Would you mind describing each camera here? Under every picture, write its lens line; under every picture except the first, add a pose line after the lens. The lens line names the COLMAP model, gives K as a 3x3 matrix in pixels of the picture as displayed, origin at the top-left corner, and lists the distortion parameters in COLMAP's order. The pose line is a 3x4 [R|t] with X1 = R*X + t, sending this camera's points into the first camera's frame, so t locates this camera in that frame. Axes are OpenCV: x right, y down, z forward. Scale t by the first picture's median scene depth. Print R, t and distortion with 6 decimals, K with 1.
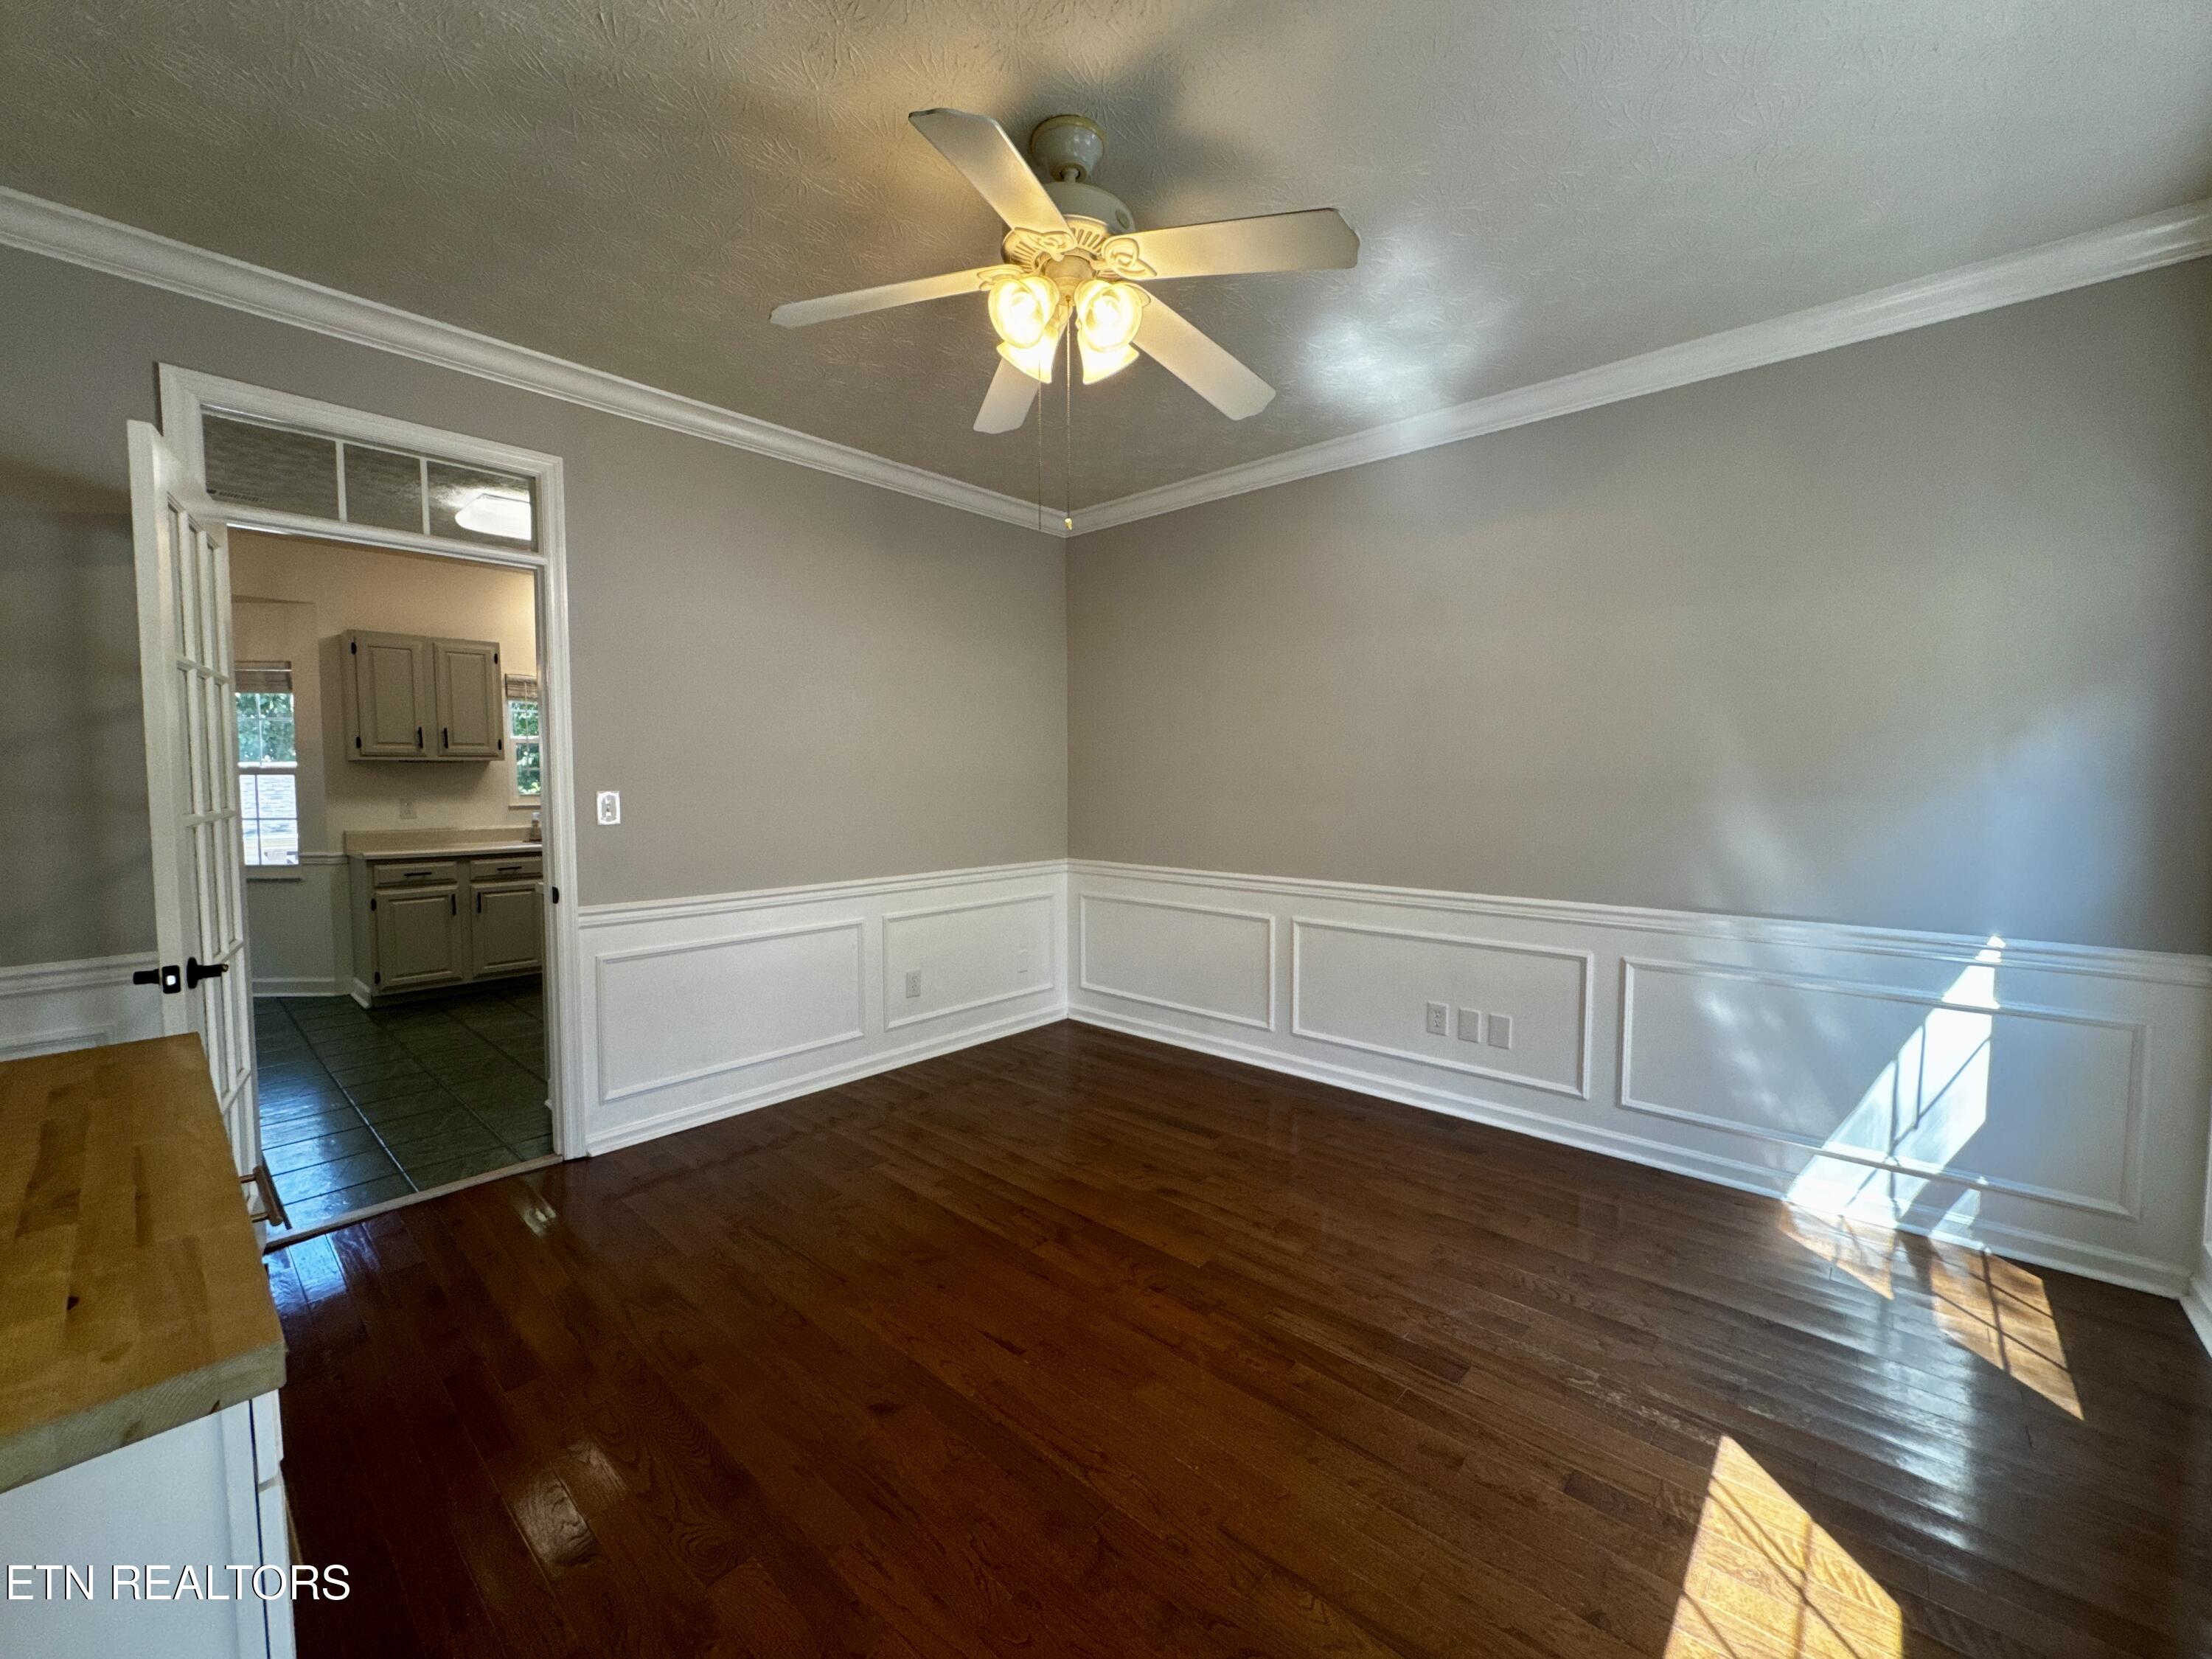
lens RADIAL K [[883.5, 0, 1102.2], [0, 883.5, 824.6], [0, 0, 1]] dist [-0.002794, -0.000087]
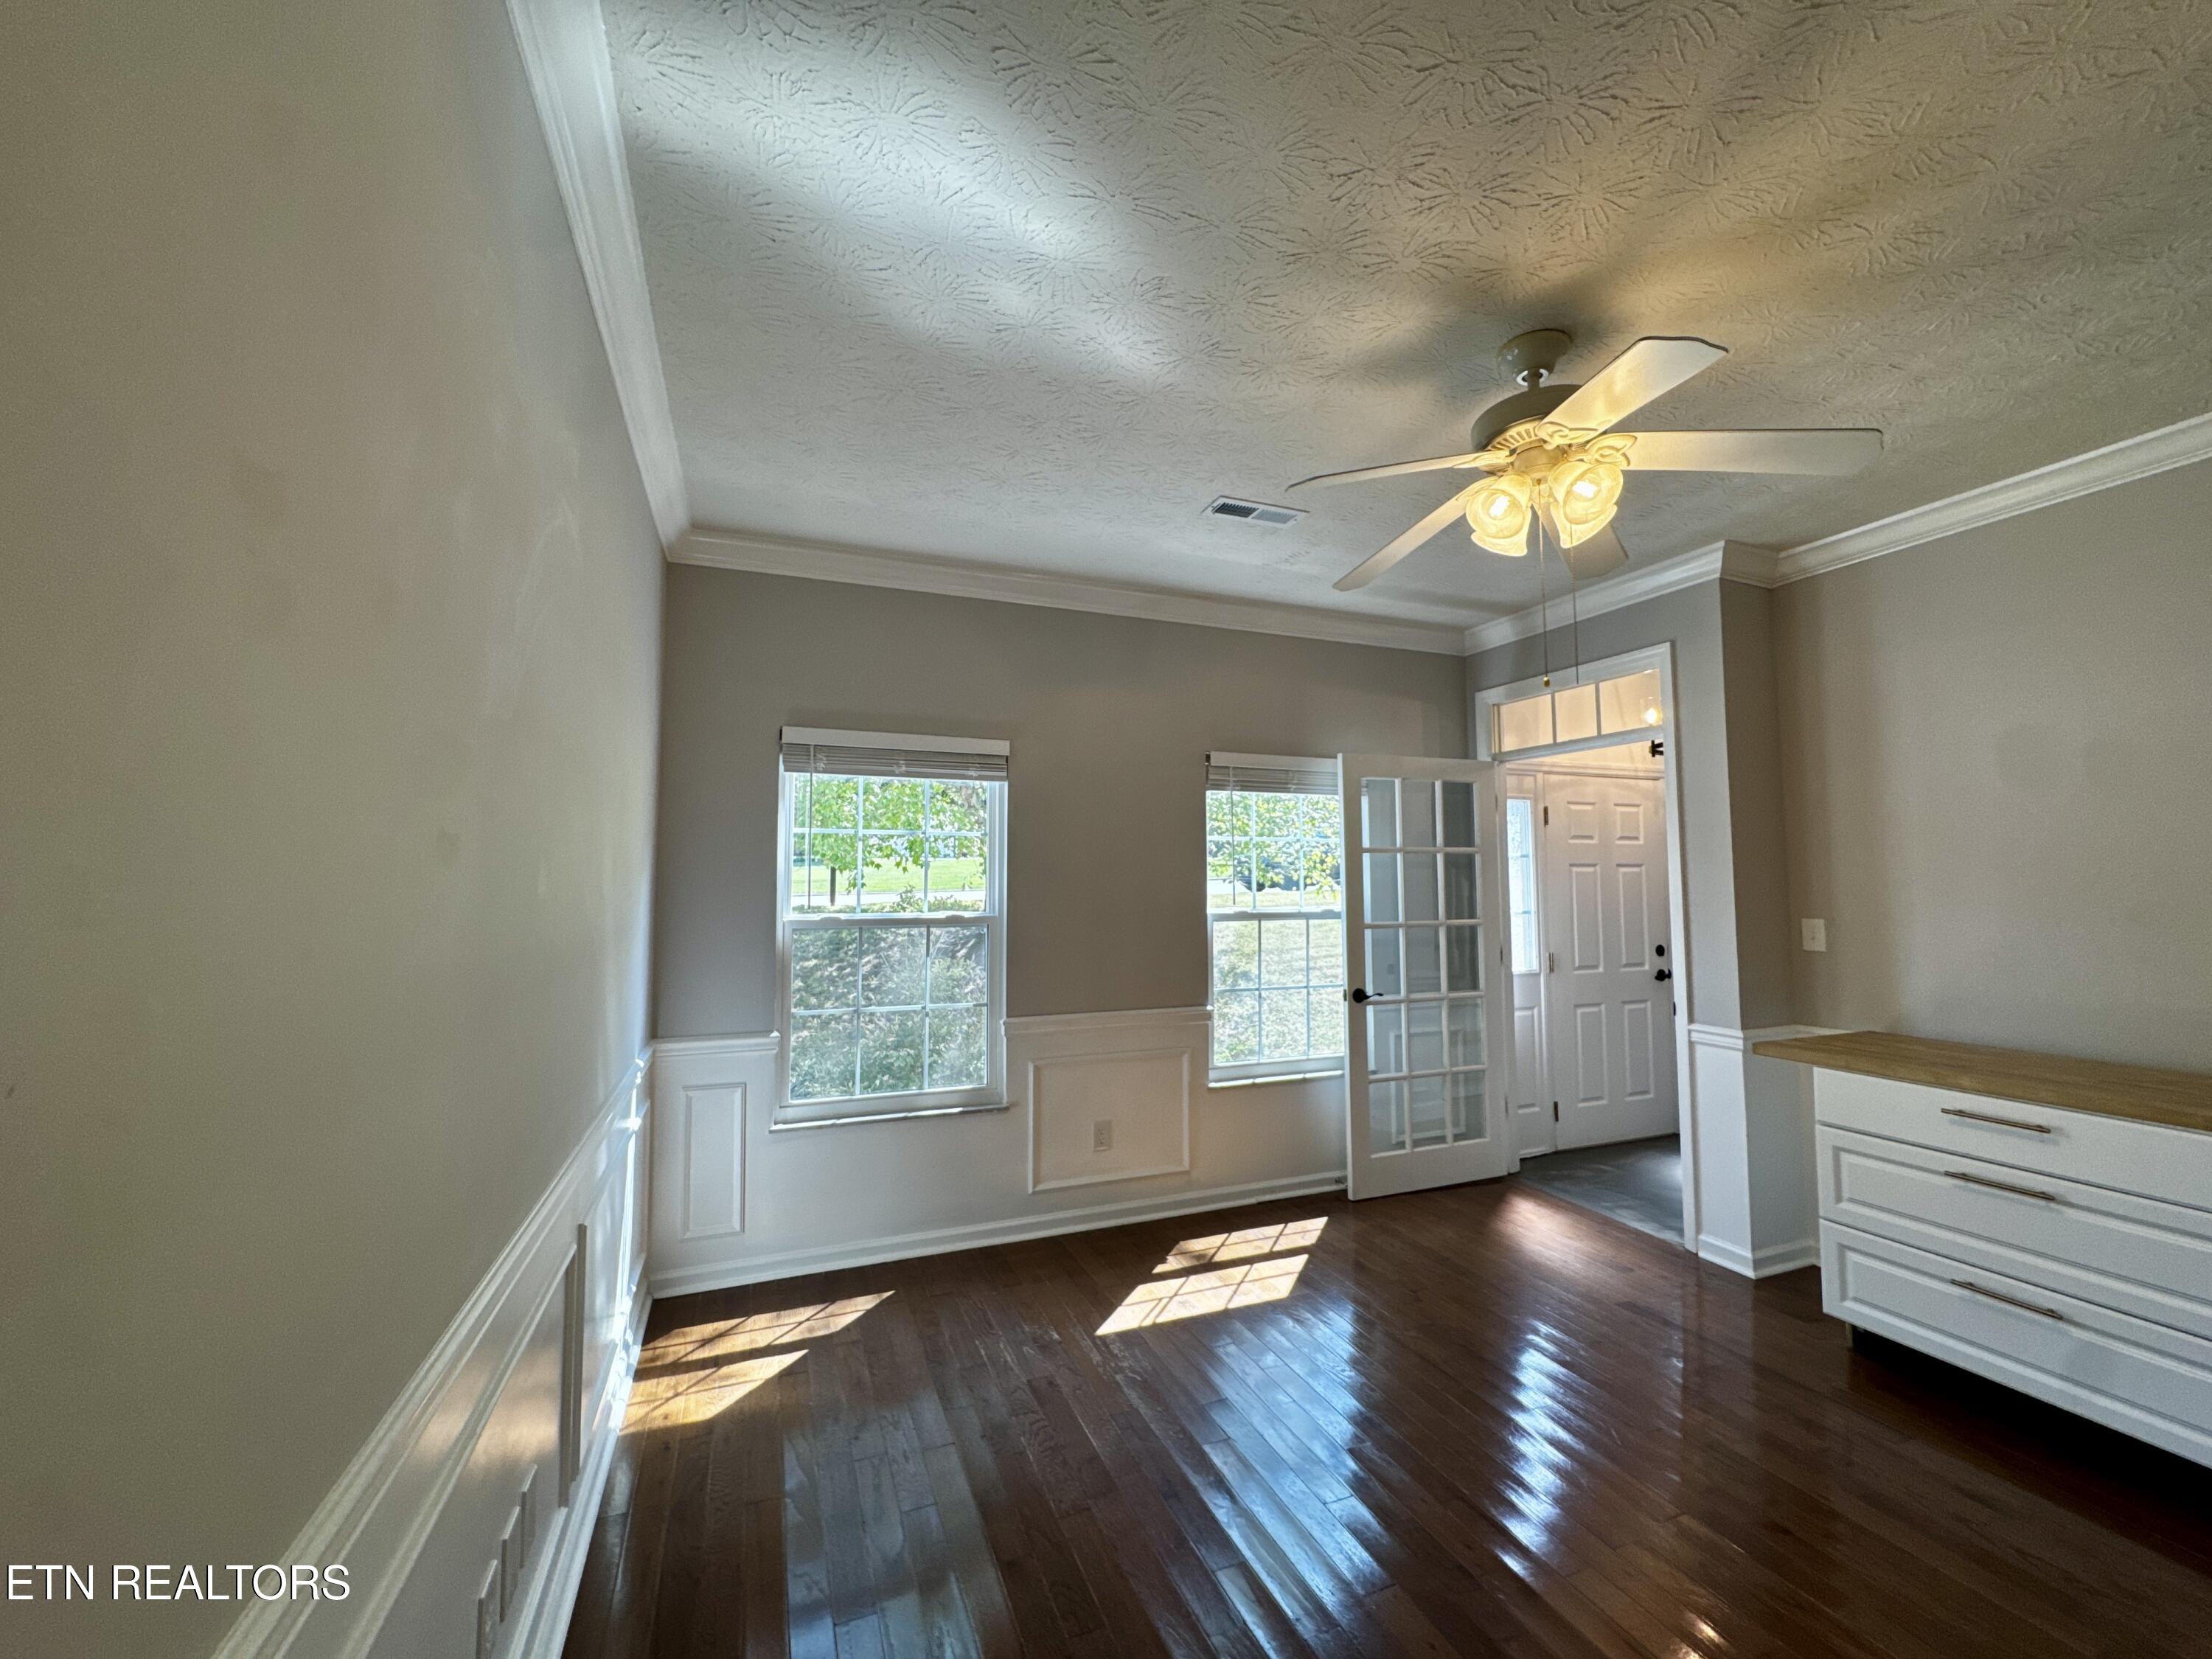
lens RADIAL K [[880.6, 0, 1106.0], [0, 880.6, 829.5], [0, 0, 1]] dist [-0.001190, -0.000031]
pose [[-0.894559, 0.034482, 0.445617, -0.020397], [0.032331, 0.999400, -0.012431, -0.117934], [-0.445778, 0.003287, -0.895137, 1.563634]]
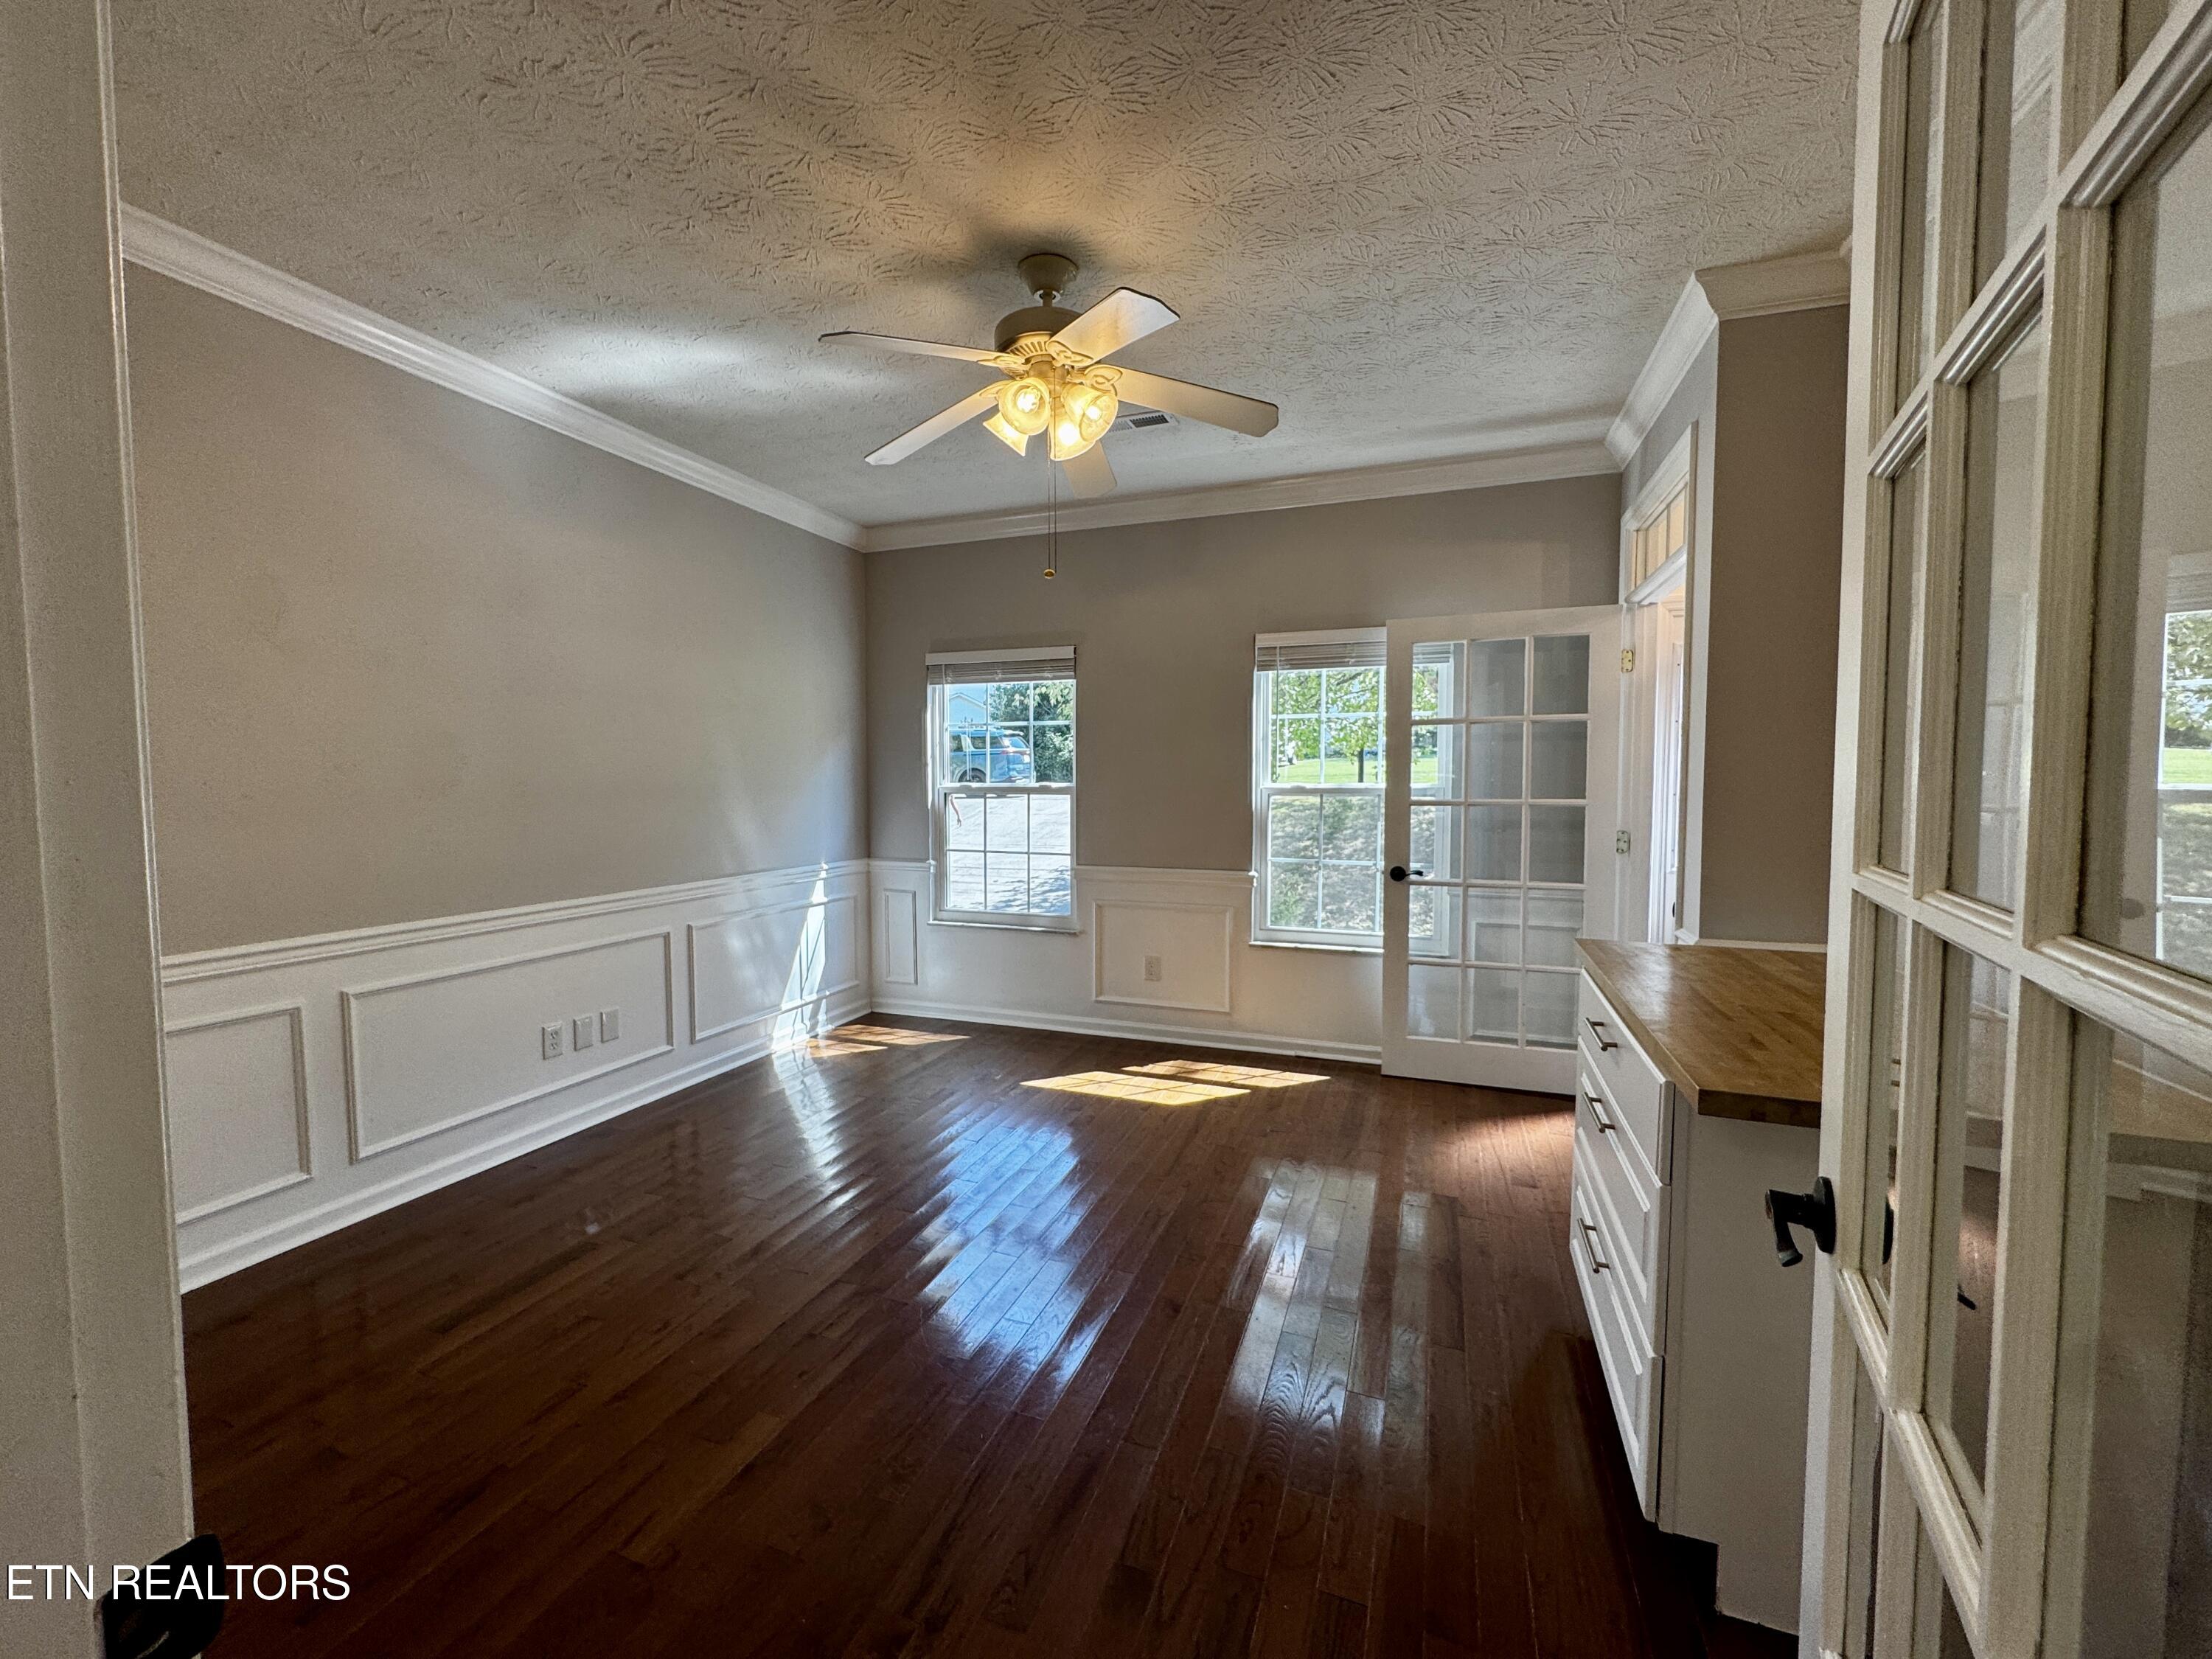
lens RADIAL K [[885.5, 0, 1105.3], [0, 885.5, 825.9], [0, 0, 1]] dist [-0.001226, -0.000015]
pose [[-0.364675, -0.044997, 0.930047, -0.890858], [0.056595, 0.995914, 0.070375, -0.049633], [-0.929413, 0.078300, -0.360638, 1.008419]]
